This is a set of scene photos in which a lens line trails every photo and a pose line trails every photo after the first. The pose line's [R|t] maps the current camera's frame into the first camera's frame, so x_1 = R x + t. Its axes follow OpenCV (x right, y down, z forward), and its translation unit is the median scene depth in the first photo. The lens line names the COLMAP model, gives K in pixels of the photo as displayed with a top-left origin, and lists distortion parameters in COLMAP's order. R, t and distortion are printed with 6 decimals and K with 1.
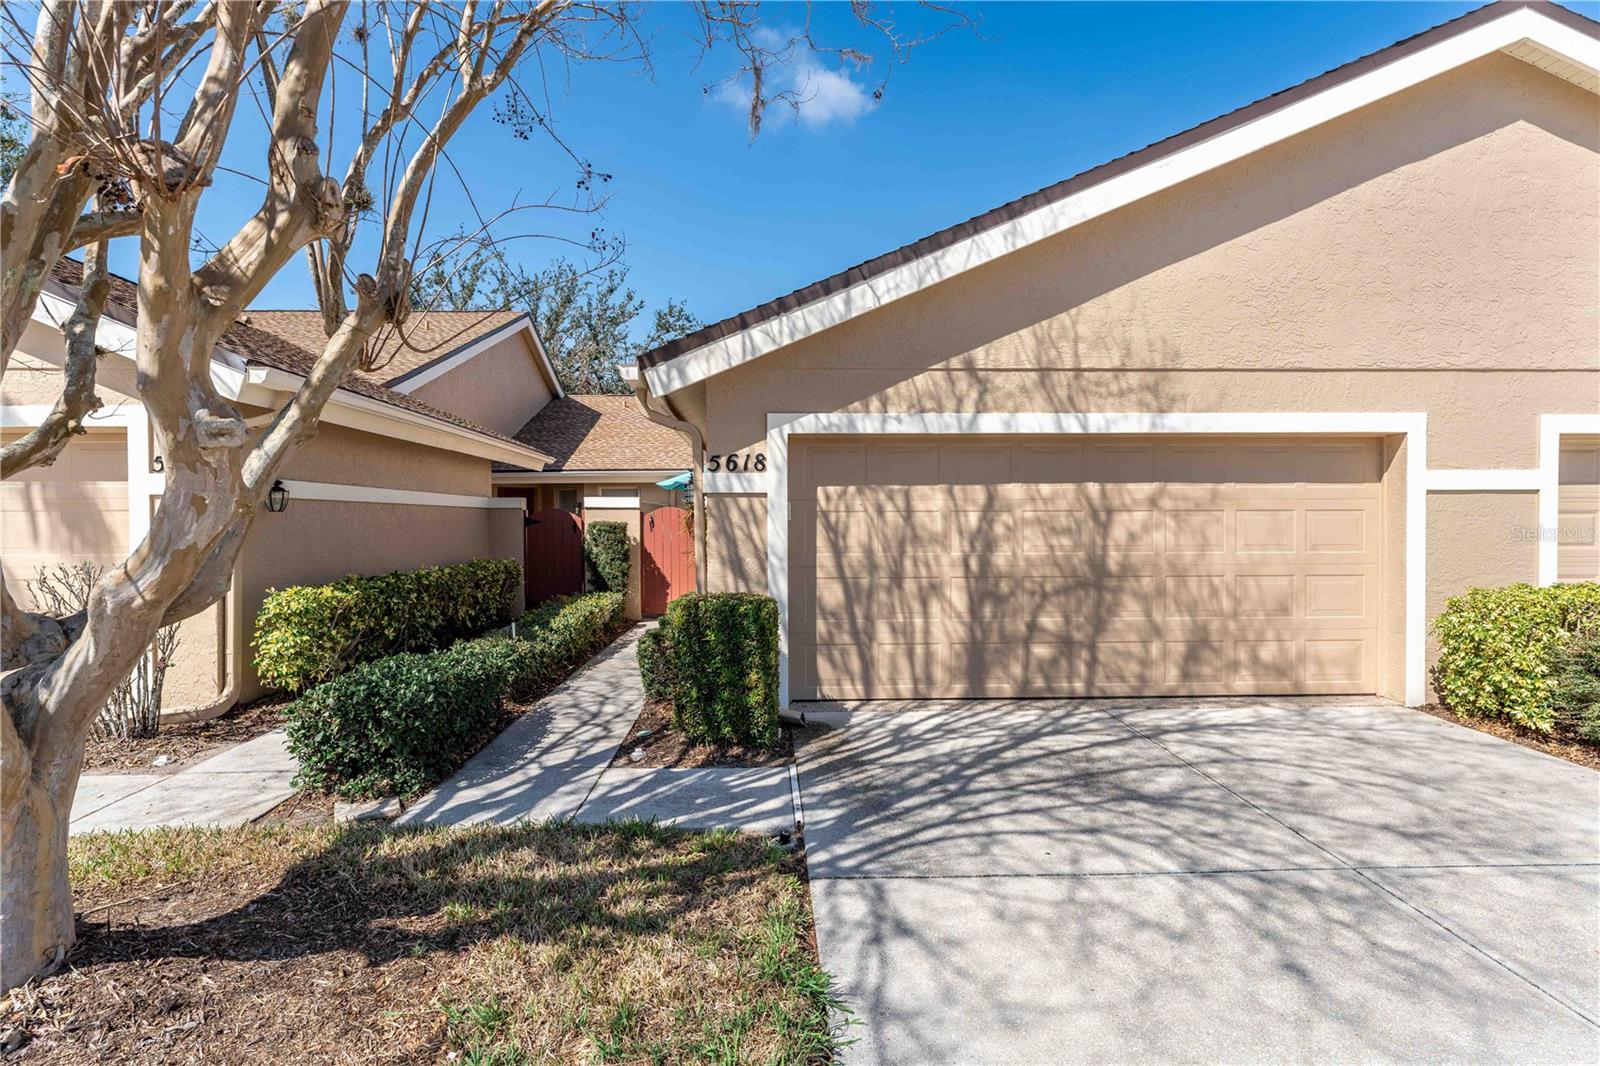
lens RADIAL K [[773.7, 0, 798.2], [0, 773.7, 525.6], [0, 0, 1]] dist [0.000830, 0.000424]
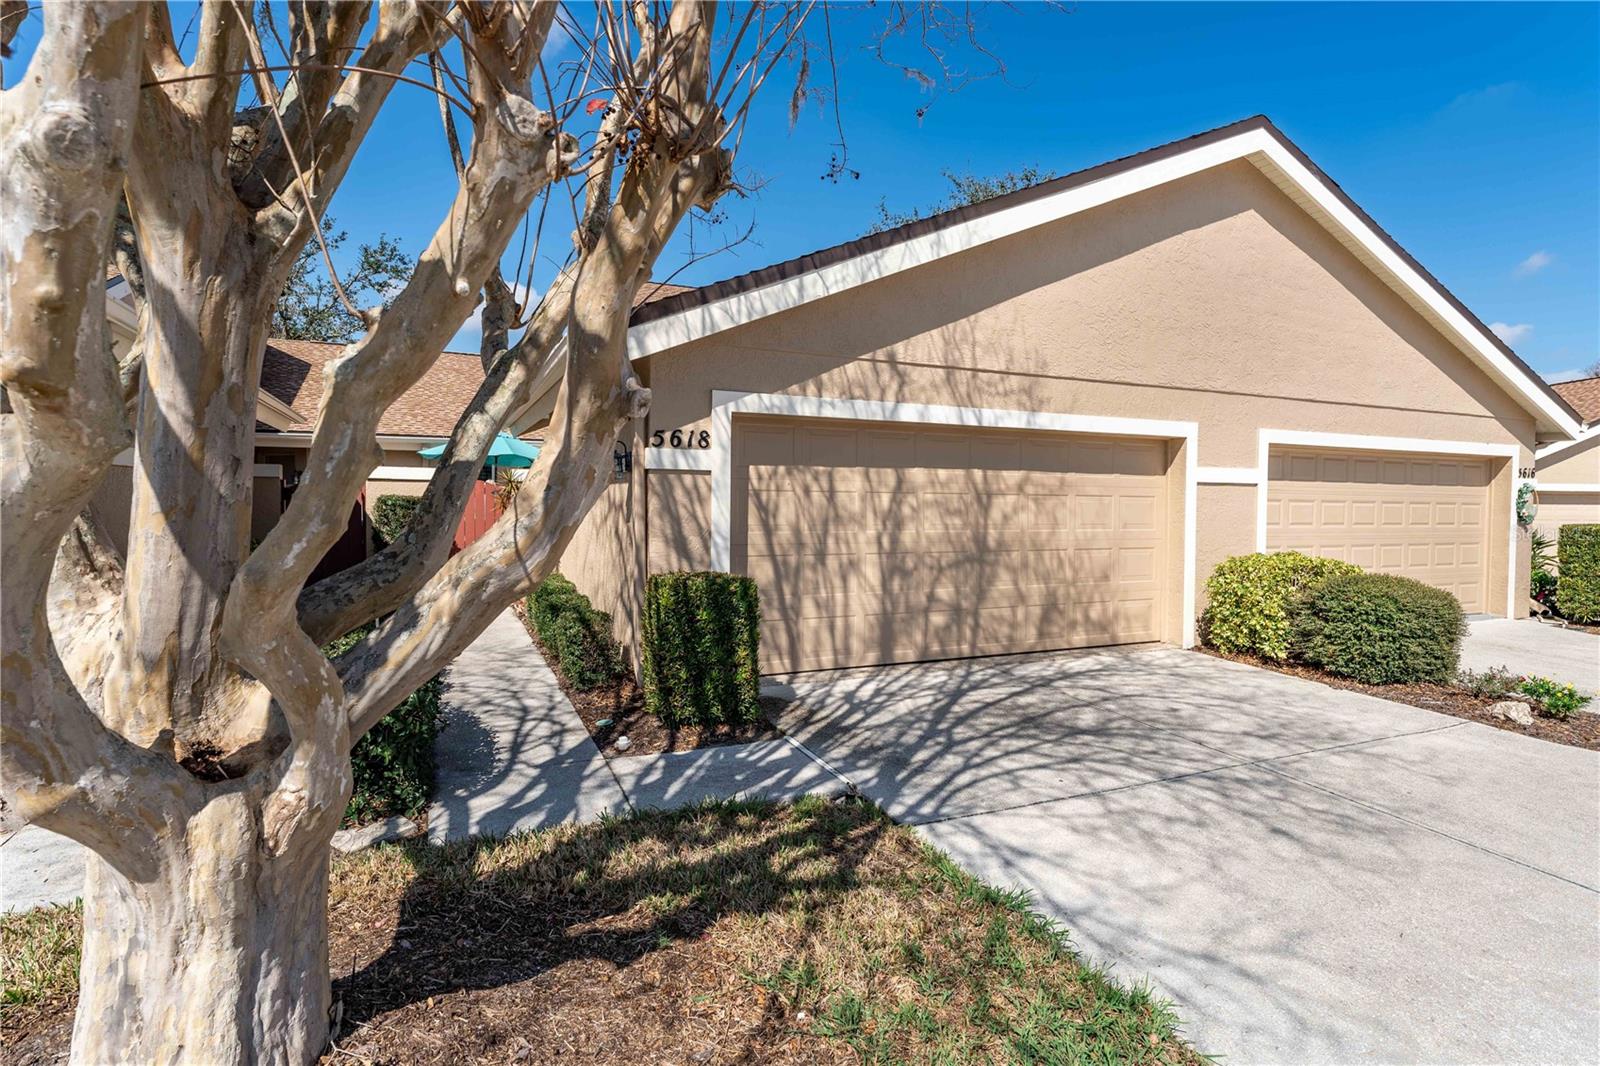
lens RADIAL K [[797.1, 0, 819.9], [0, 797.1, 511.7], [0, 0, 1]] dist [0.001477, 0.000125]
pose [[0.922342, 0.008284, 0.386287, -0.294002], [-0.011937, 0.999904, 0.007059, 0.001116], [-0.386191, -0.011122, 0.922352, 0.005037]]
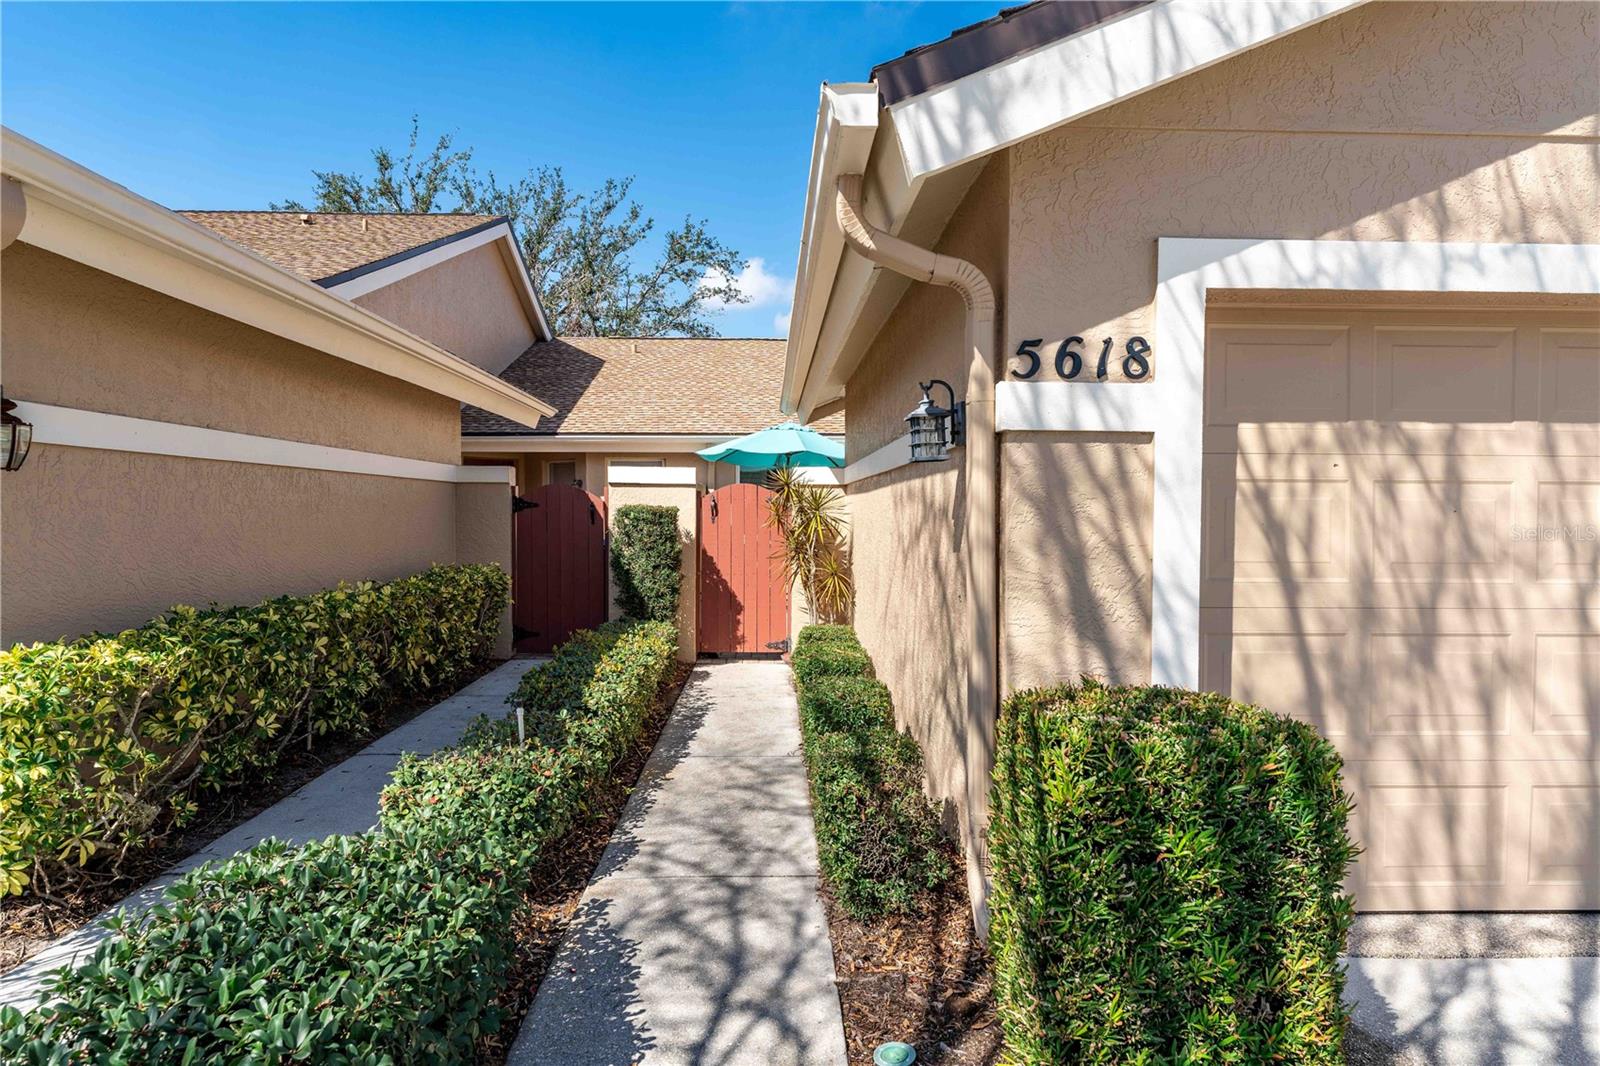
lens RADIAL K [[912.2, 0, 800.0], [0, 912.2, 533.0], [0, 0, 1]] dist [0.003048, 0.000116]
pose [[0.999884, 0.011856, -0.009600, -0.215862], [-0.011678, 0.999762, 0.018445, 0.003030], [0.009817, -0.018331, 0.999784, 0.495513]]
